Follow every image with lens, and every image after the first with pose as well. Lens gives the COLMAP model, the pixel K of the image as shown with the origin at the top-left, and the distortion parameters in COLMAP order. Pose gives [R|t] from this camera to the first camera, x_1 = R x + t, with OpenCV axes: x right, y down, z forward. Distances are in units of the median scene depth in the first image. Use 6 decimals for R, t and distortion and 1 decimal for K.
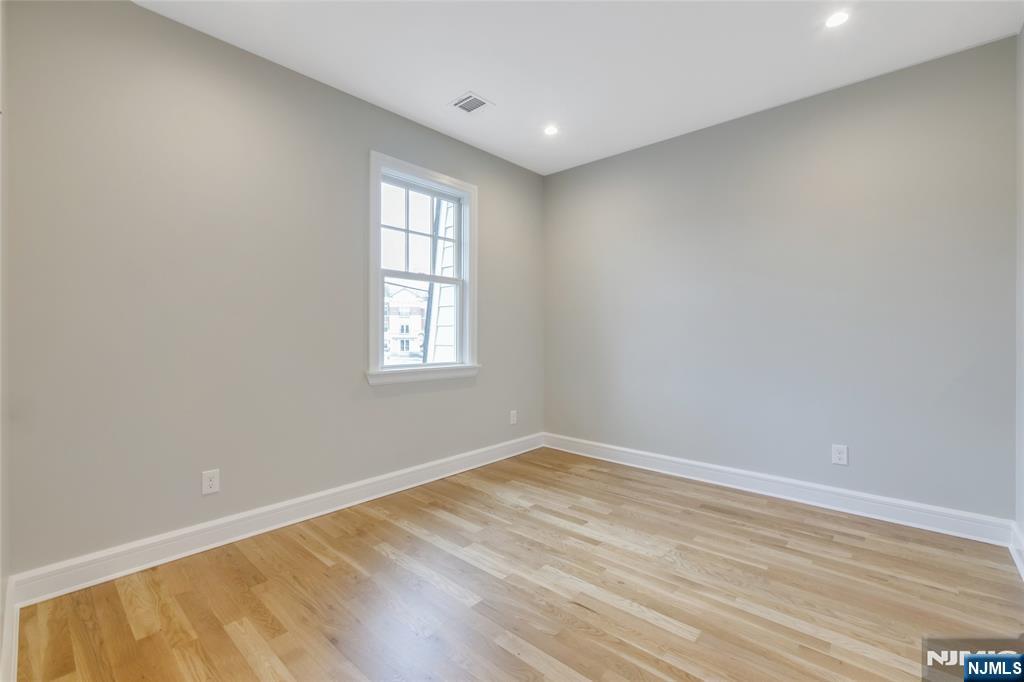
lens RADIAL K [[429.2, 0, 470.8], [0, 429.2, 343.0], [0, 0, 1]] dist [-0.001807, -0.000117]
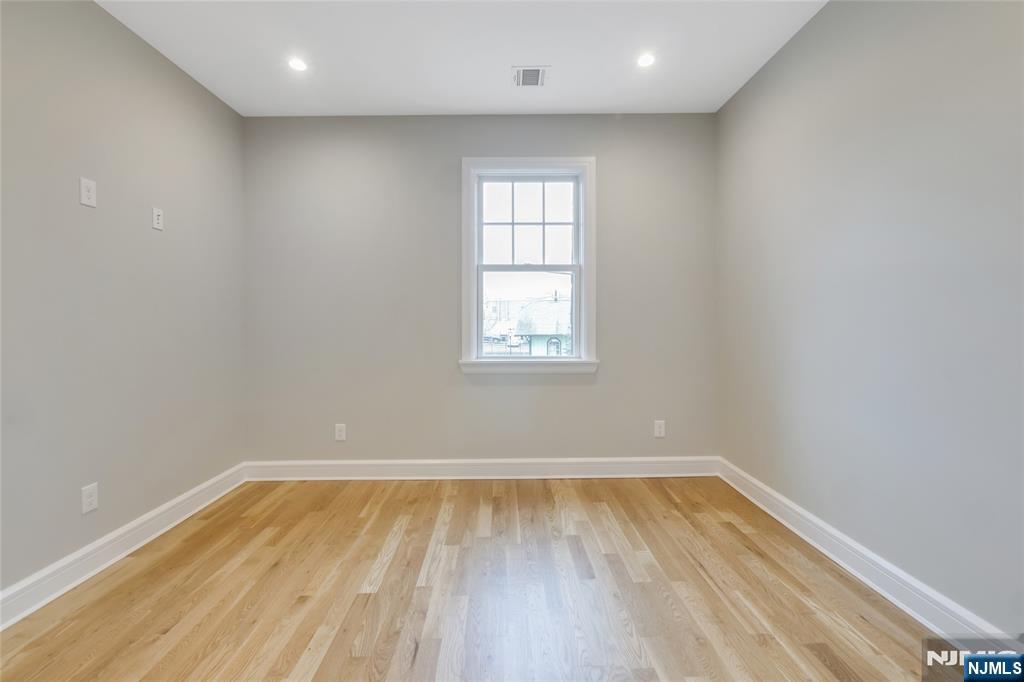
lens RADIAL K [[410.8, 0, 490.4], [0, 410.8, 326.9], [0, 0, 1]] dist [-0.002749, 0.000059]
pose [[0.708030, -0.003056, -0.706176, 0.558198], [-0.006434, 0.999921, -0.010778, -0.007796], [0.706153, 0.012174, 0.707955, 0.316019]]
